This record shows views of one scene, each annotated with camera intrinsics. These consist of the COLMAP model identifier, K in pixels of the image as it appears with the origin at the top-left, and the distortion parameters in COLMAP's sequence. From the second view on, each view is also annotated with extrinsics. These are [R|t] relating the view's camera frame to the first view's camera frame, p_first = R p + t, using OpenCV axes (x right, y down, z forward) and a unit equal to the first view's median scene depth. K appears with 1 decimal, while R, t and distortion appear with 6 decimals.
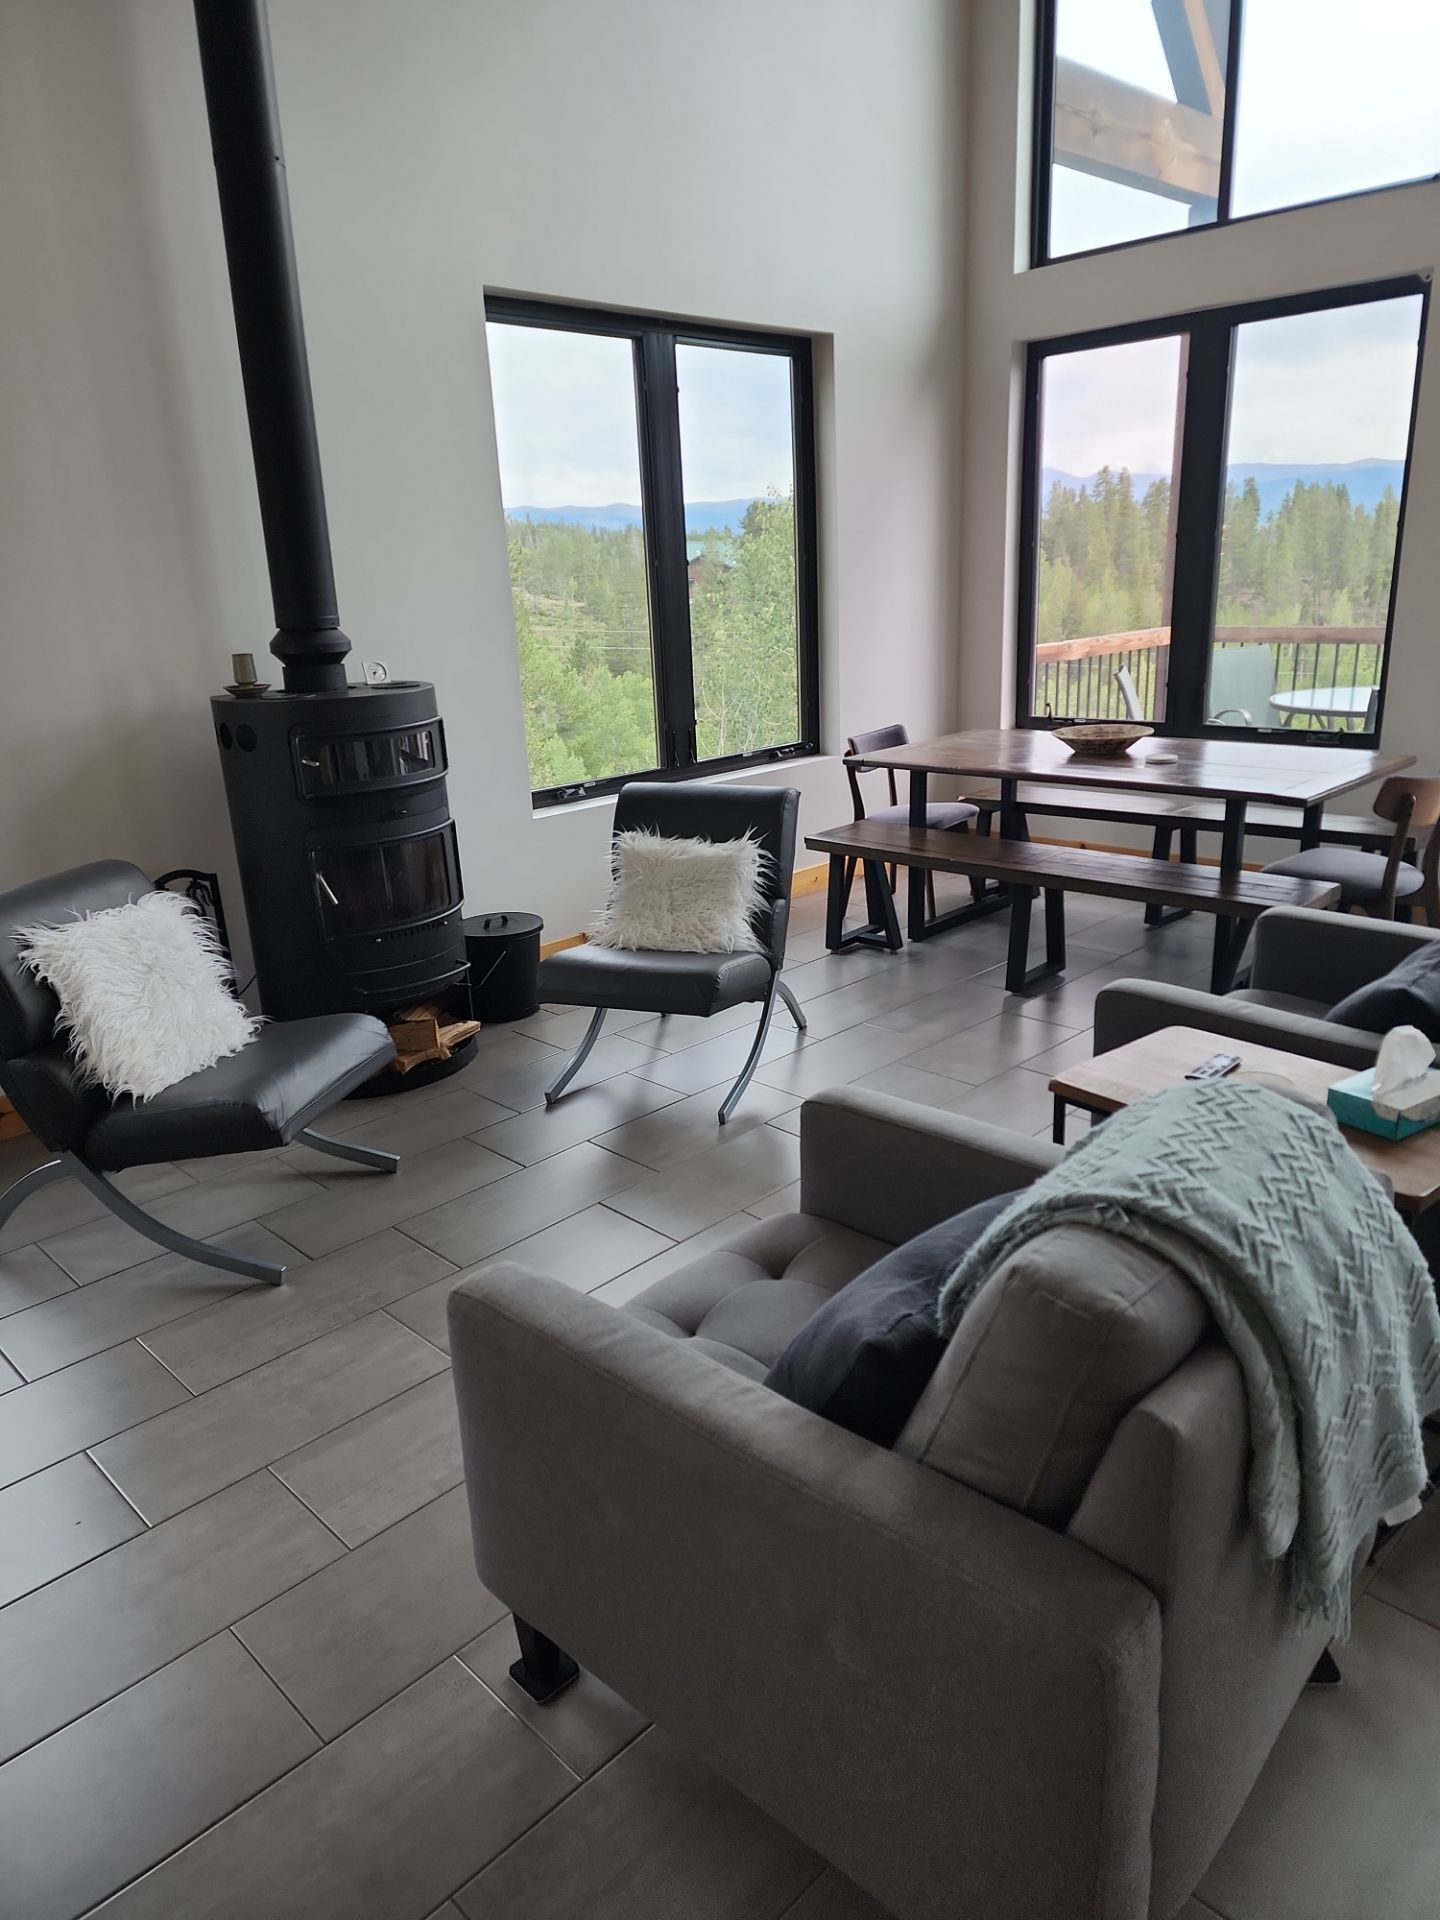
lens RADIAL K [[1304.2, 0, 720.0], [0, 1304.2, 960.0], [0, 0, 1]] dist [0.034400, 0.001343]
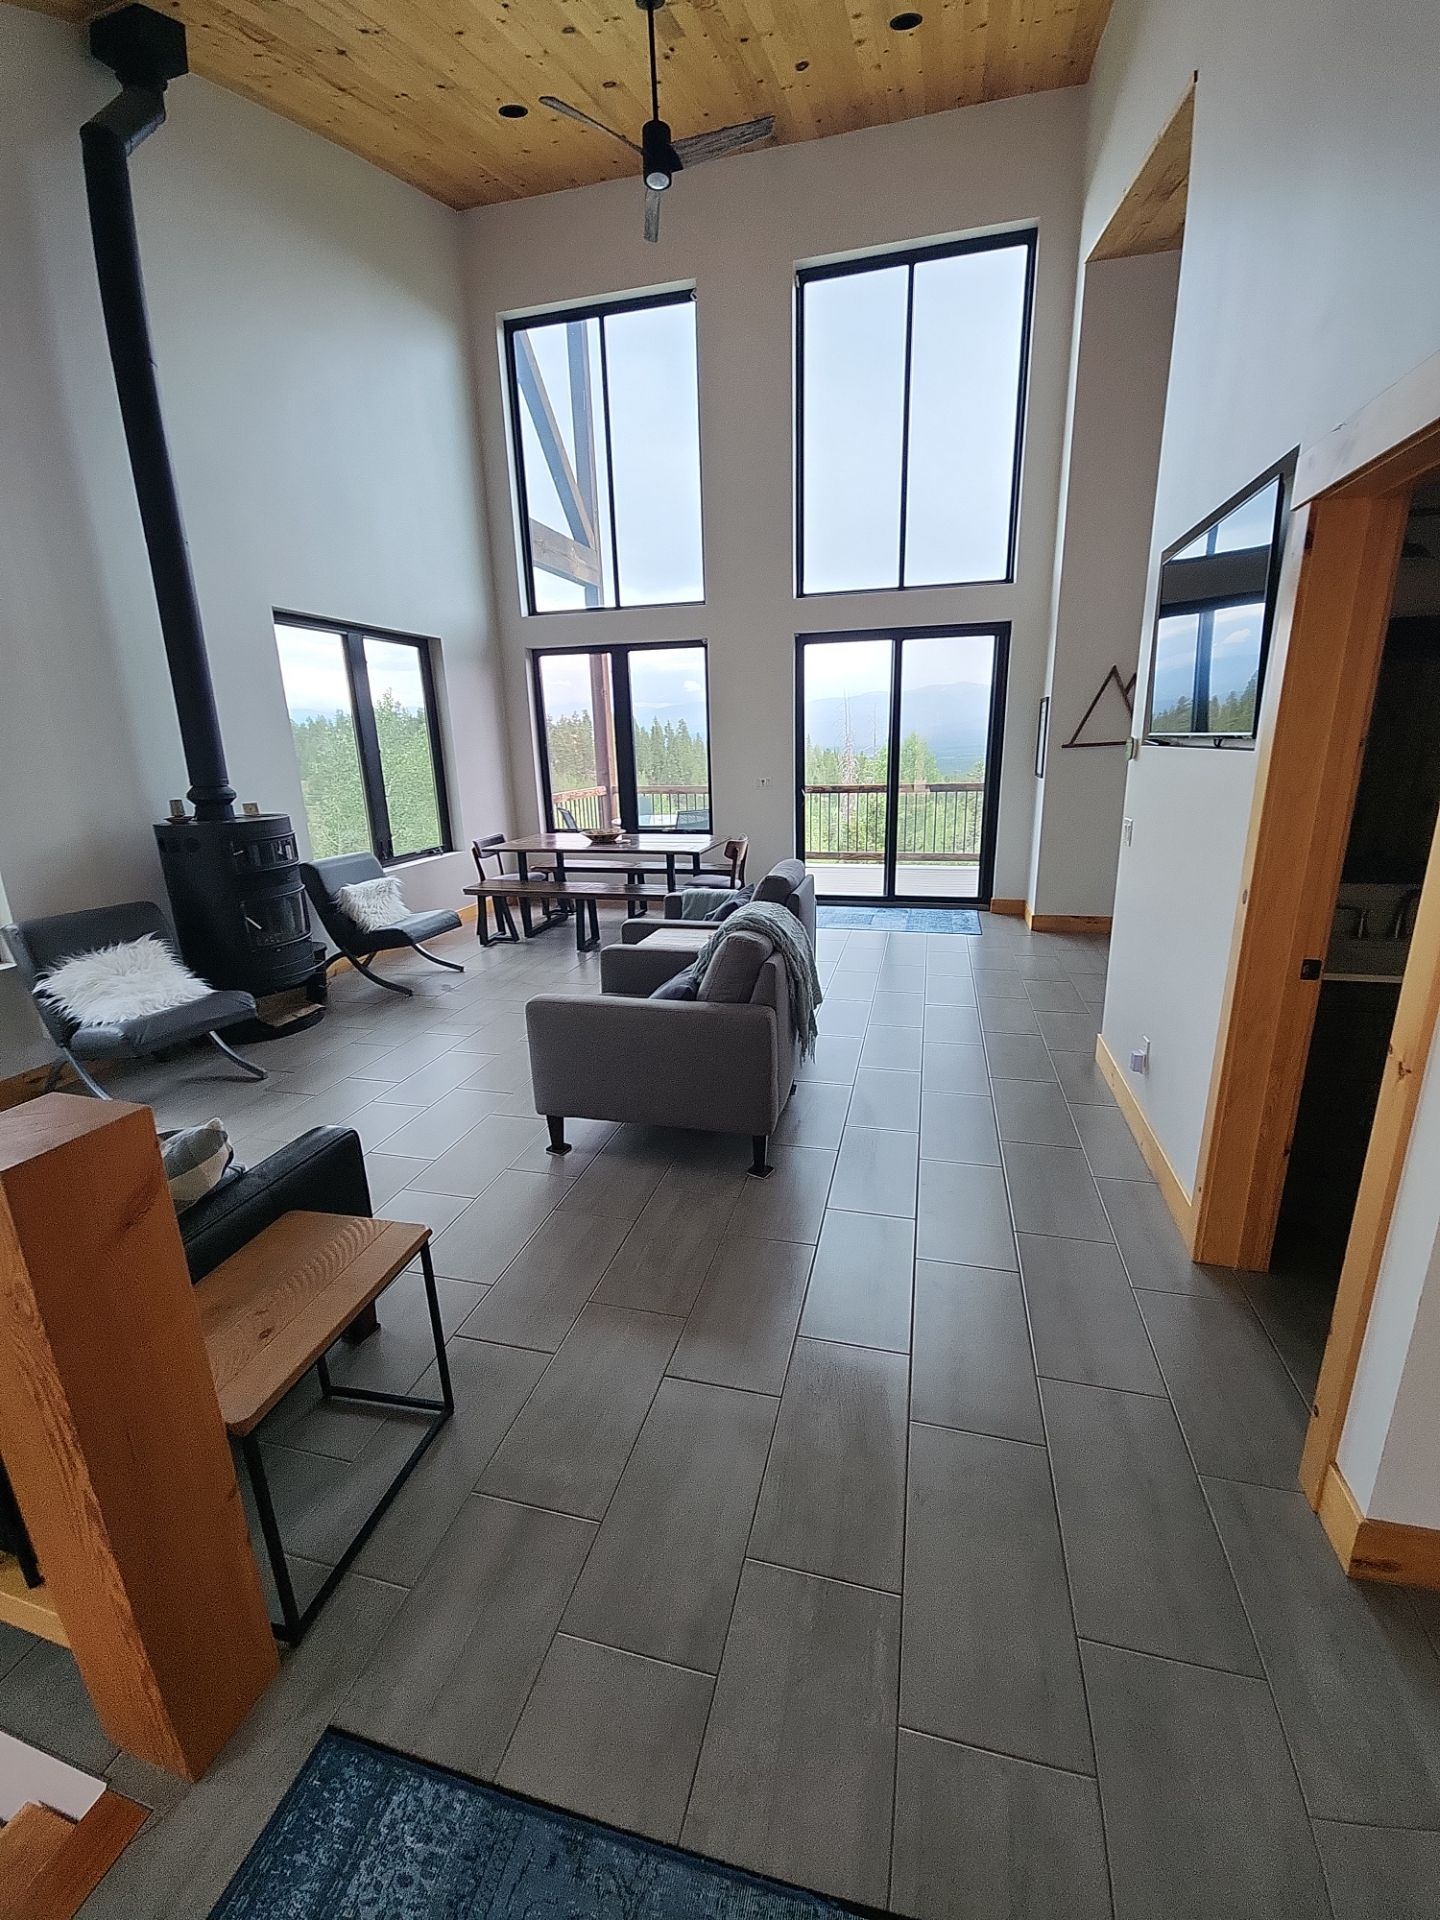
lens RADIAL K [[780.1, 0, 717.1], [0, 780.1, 948.5], [0, 0, 1]] dist [0.022540, -0.006313]
pose [[0.866157, -0.109074, 0.487725, -0.190672], [0.131829, 0.991194, -0.012448, 0.056666], [-0.482072, 0.075078, 0.872909, -0.202336]]
